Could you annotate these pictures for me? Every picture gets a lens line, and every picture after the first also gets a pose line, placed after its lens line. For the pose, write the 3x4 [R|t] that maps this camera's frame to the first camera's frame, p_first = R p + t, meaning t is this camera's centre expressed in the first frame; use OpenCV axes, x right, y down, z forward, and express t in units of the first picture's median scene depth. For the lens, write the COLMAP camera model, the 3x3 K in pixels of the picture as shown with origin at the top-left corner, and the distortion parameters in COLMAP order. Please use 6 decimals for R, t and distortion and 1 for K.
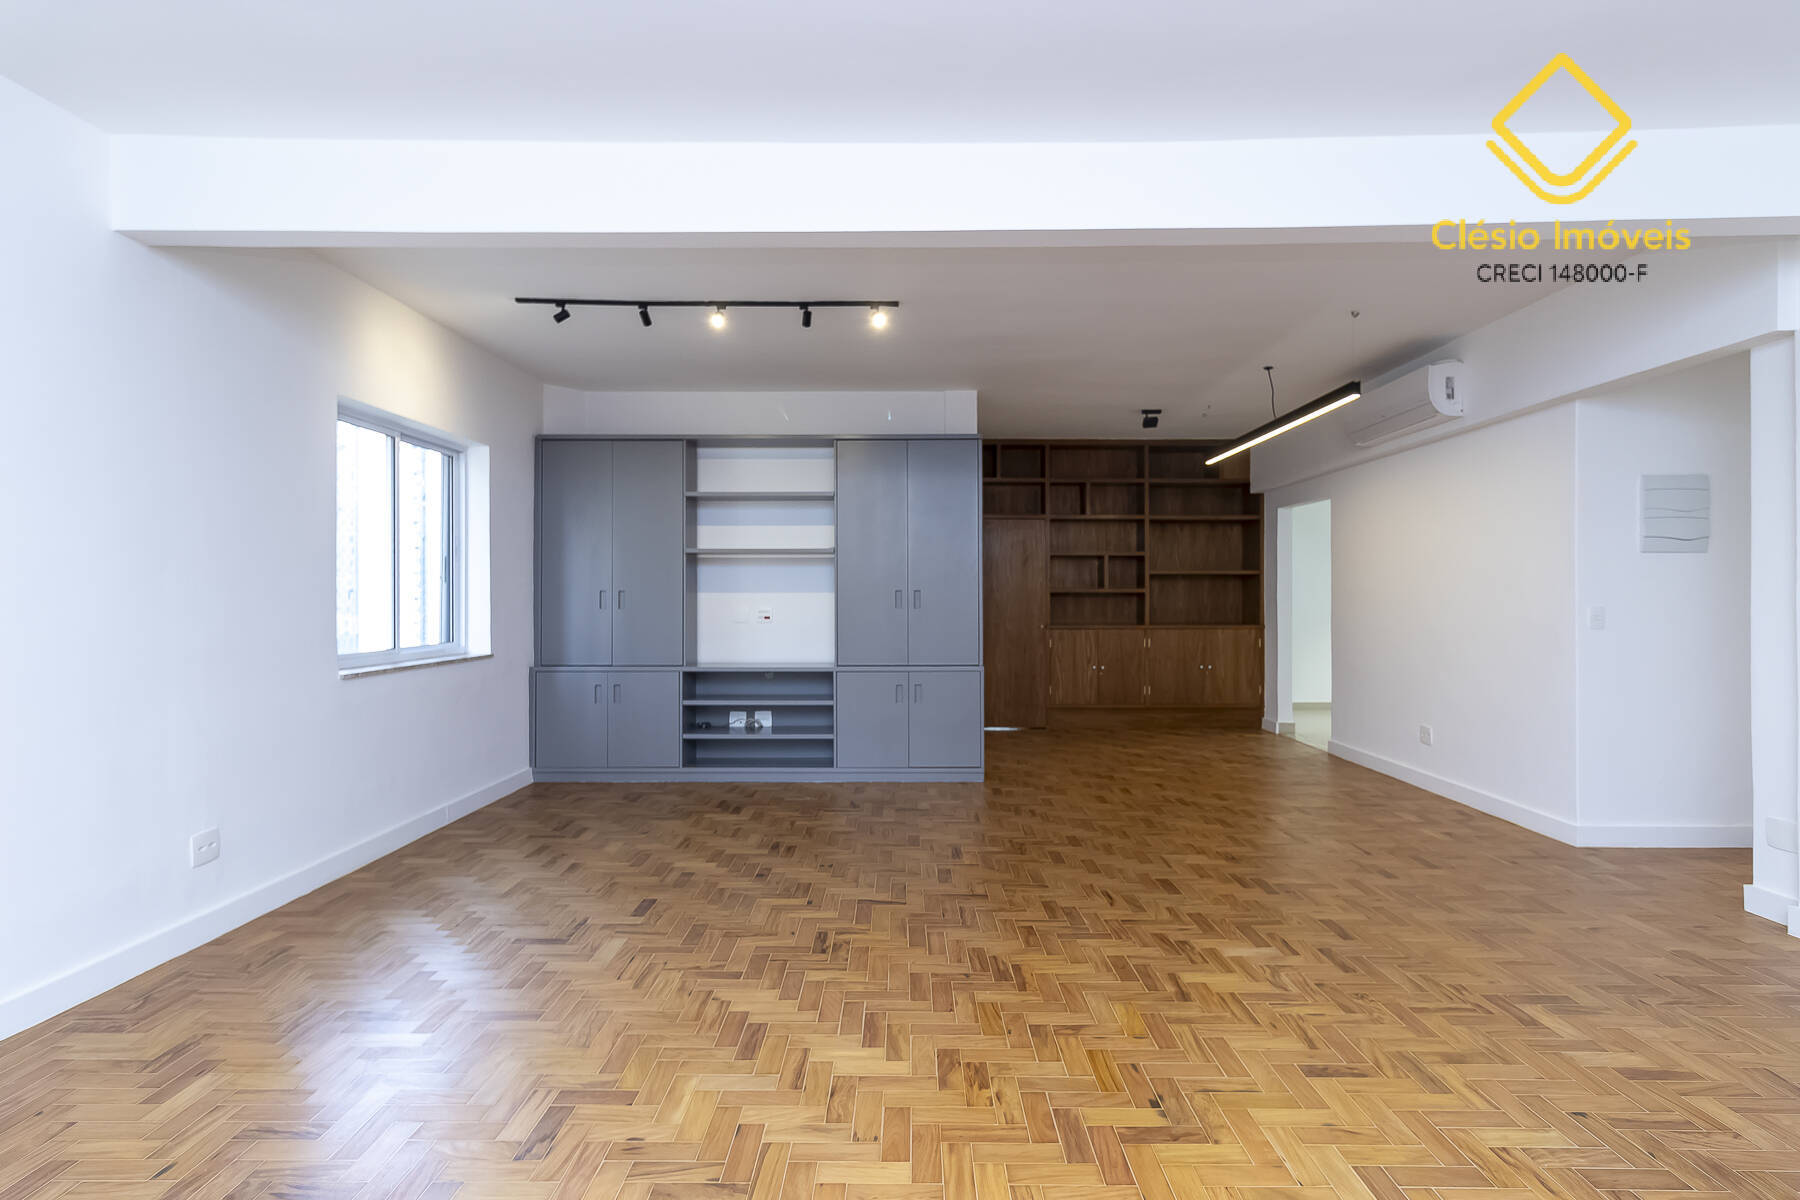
lens RADIAL K [[842.4, 0, 911.6], [0, 842.4, 598.5], [0, 0, 1]] dist [0.003545, 0.000362]
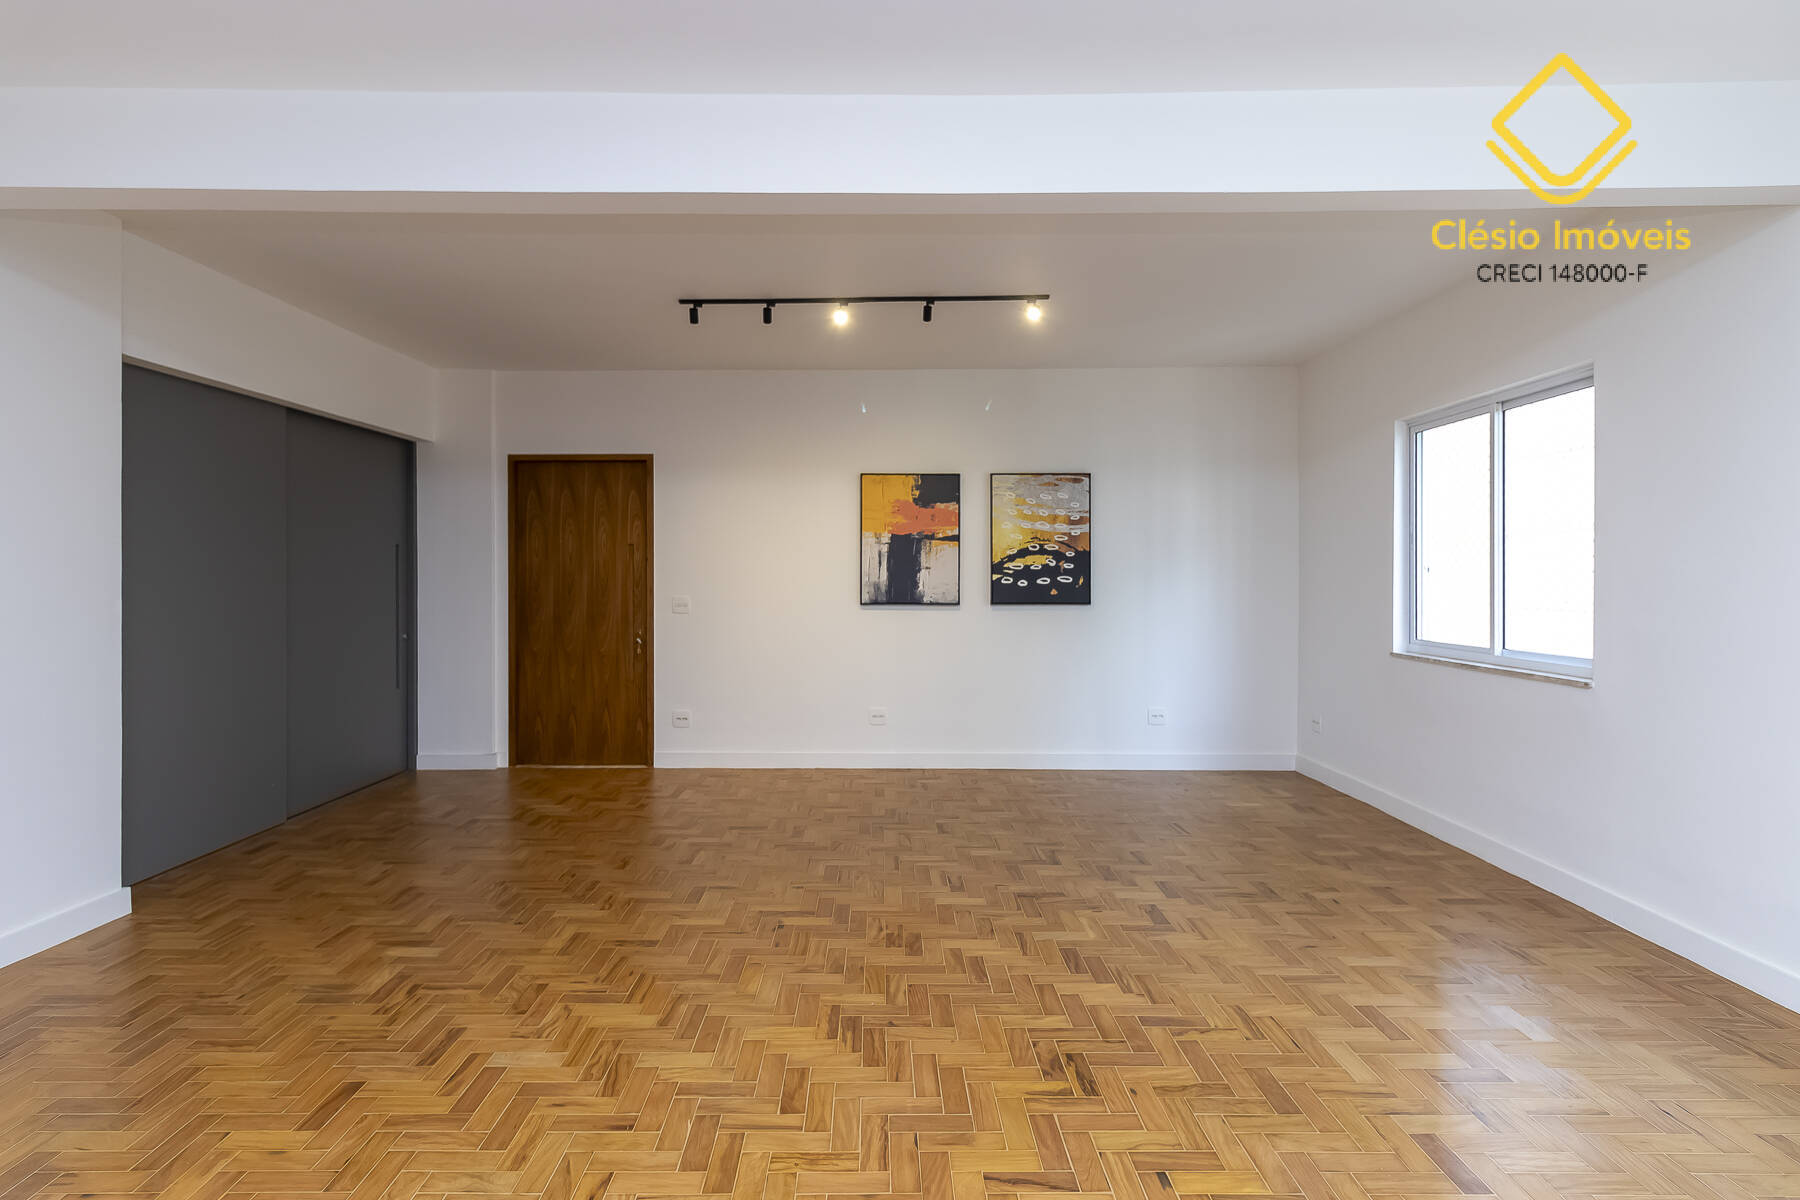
lens RADIAL K [[880.8, 0, 876.9], [0, 880.8, 576.5], [0, 0, 1]] dist [0.002325, 0.000128]
pose [[-0.999935, 0.004631, 0.010428, 0.032195], [0.004664, 0.999984, 0.003137, -0.016133], [-0.010413, 0.003185, -0.999941, 0.908469]]
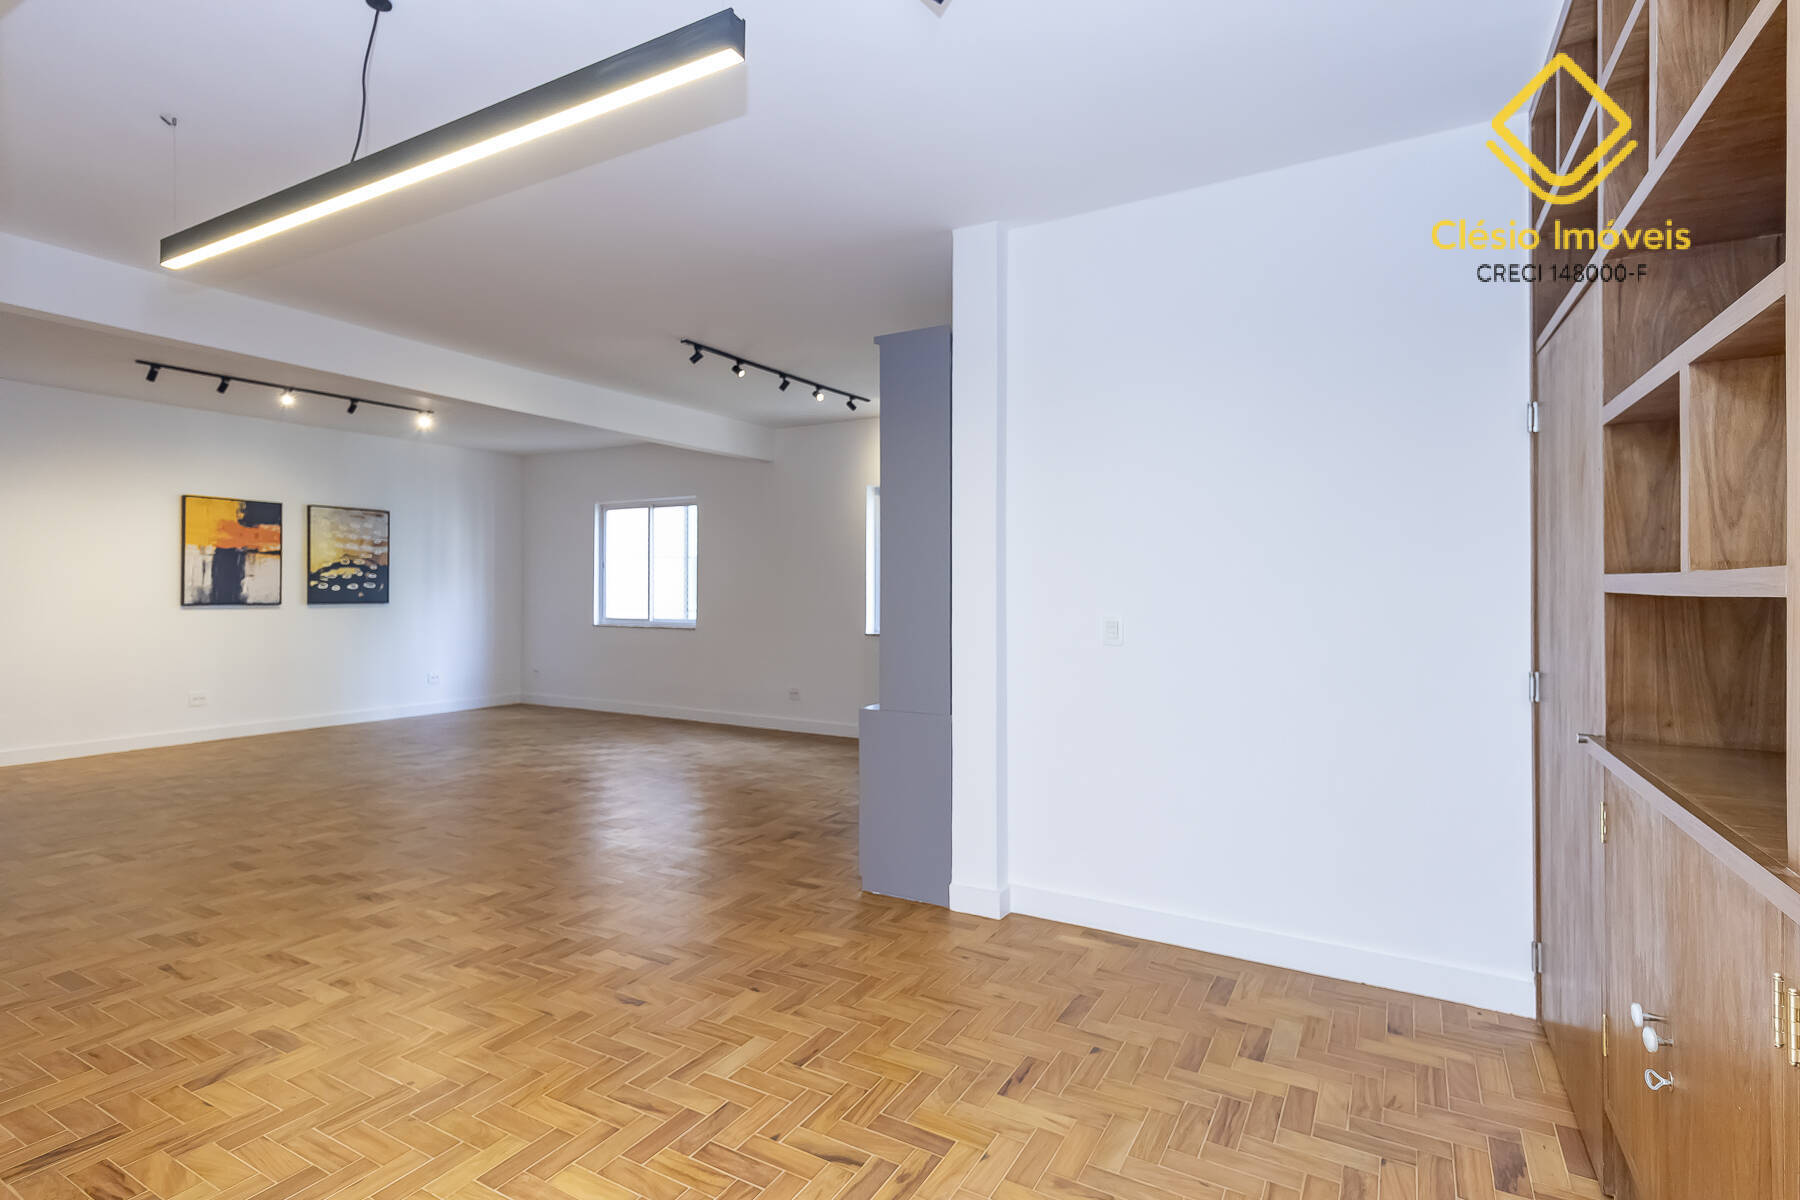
lens RADIAL K [[834.6, 0, 914.5], [0, 834.6, 586.8], [0, 0, 1]] dist [0.107258, -0.067903]
pose [[-0.476918, 0.000056, -0.878948, 0.615546], [-0.002507, 0.999996, 0.001423, -0.010712], [0.878944, 0.002882, -0.476916, 1.318595]]
